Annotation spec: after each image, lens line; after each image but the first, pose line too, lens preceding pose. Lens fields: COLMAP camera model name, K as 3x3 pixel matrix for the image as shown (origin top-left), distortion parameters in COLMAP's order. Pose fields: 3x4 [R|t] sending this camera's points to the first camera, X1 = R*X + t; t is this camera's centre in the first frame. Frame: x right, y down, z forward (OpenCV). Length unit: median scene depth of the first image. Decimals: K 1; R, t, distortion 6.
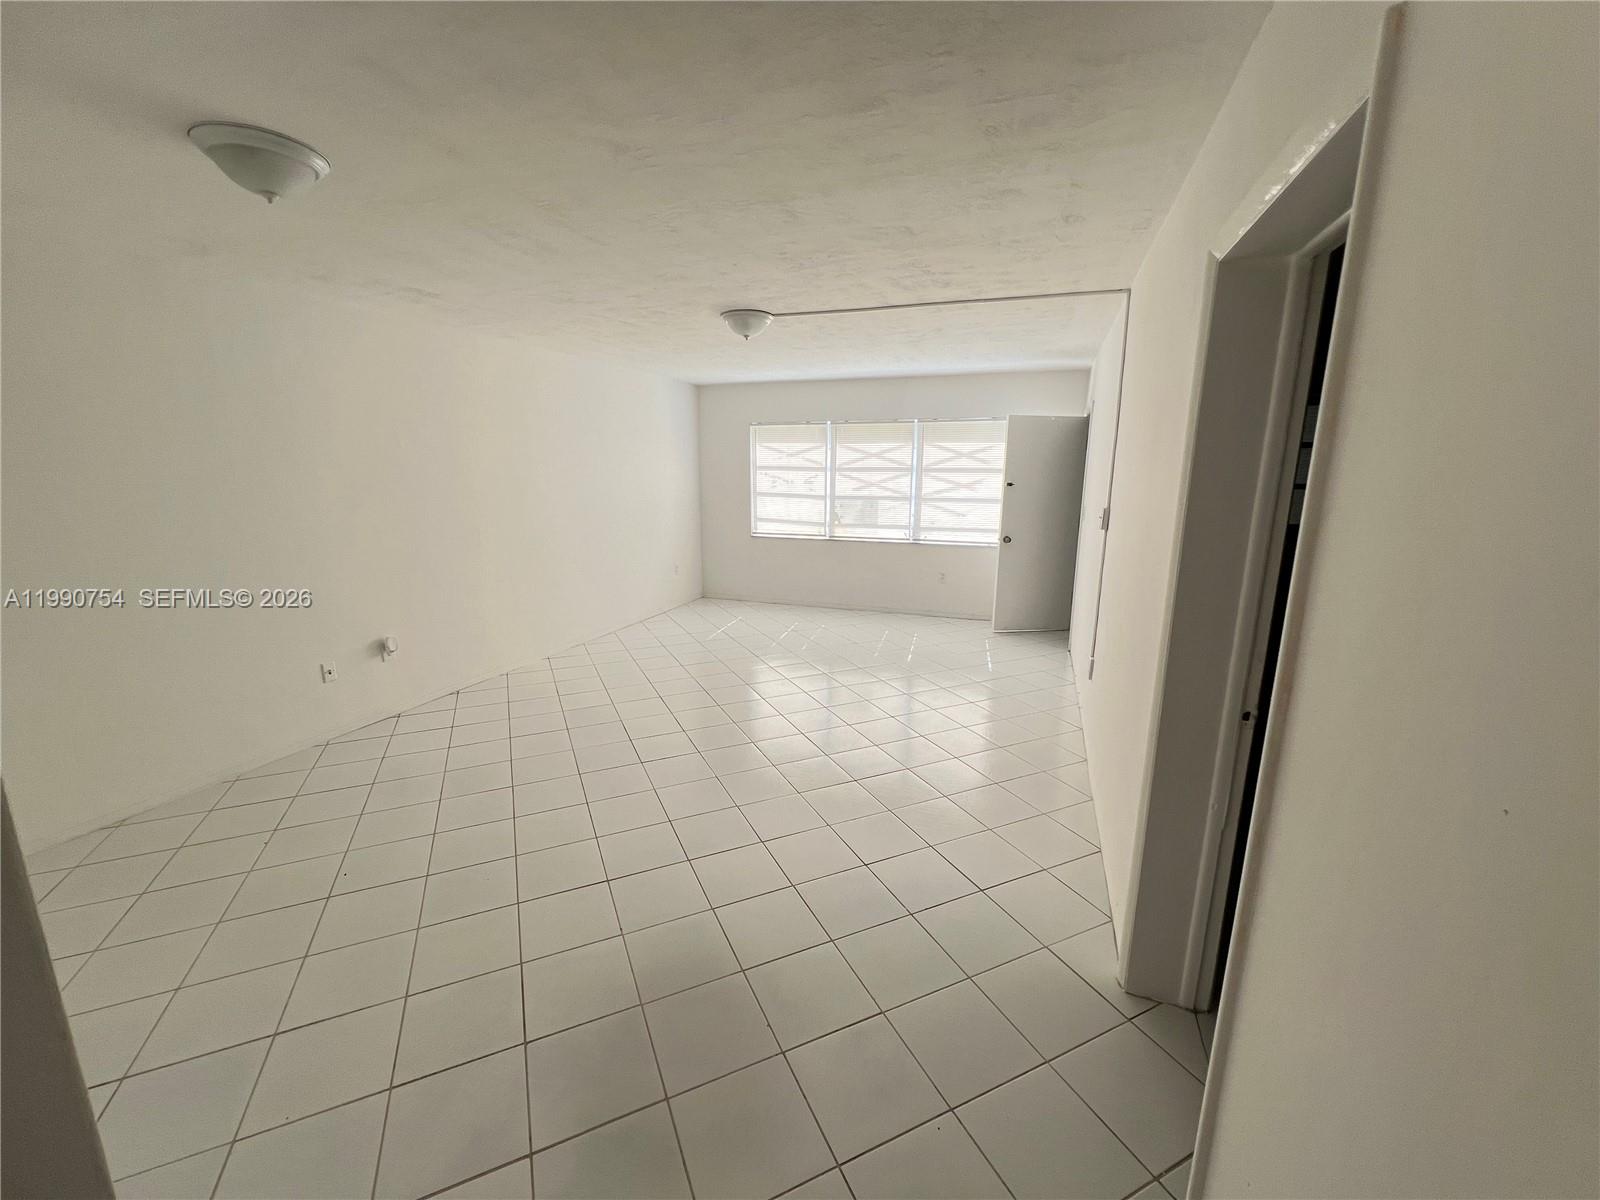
lens RADIAL K [[642.8, 0, 800.8], [0, 642.8, 601.4], [0, 0, 1]] dist [0.000469, -0.000039]
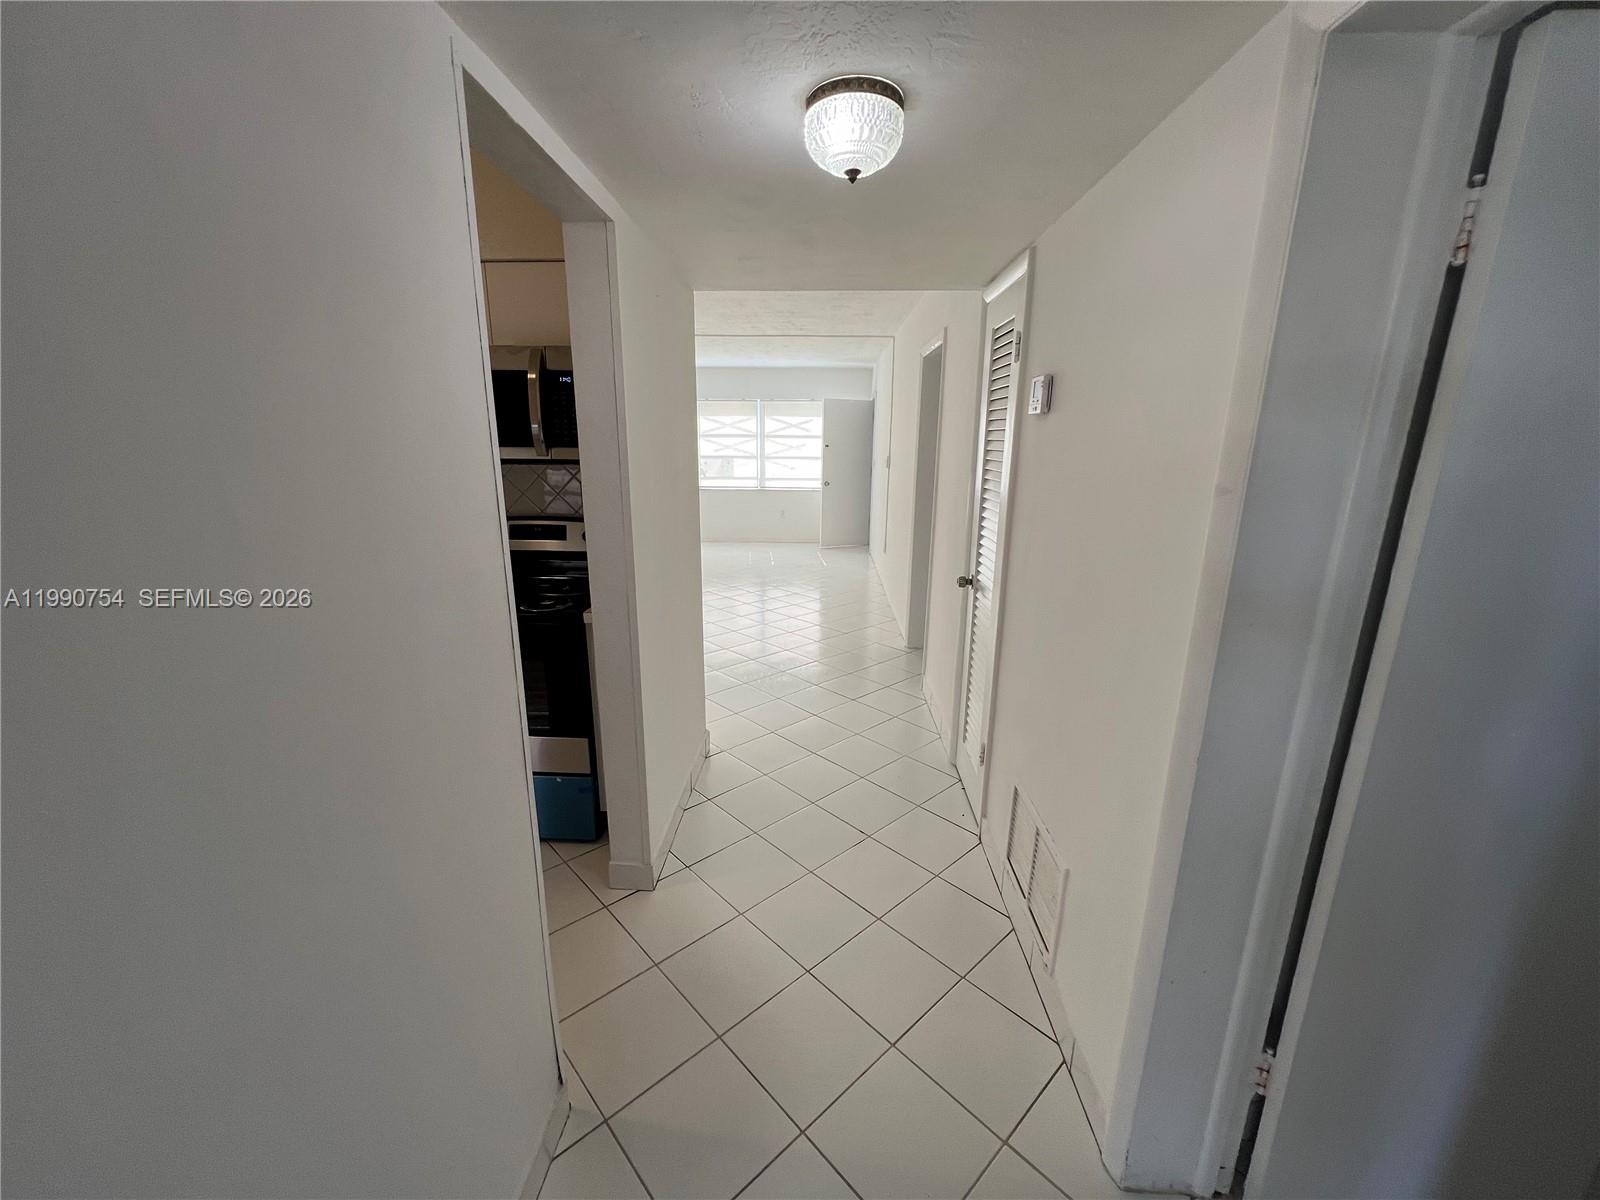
lens RADIAL K [[640.6, 0, 798.5], [0, 640.6, 601.9], [0, 0, 1]] dist [-0.000423, -0.000003]
pose [[0.952839, -0.071226, 0.294998, -0.174631], [0.058035, 0.996894, 0.053241, 0.082439], [-0.297874, -0.033610, 0.954013, -0.350814]]
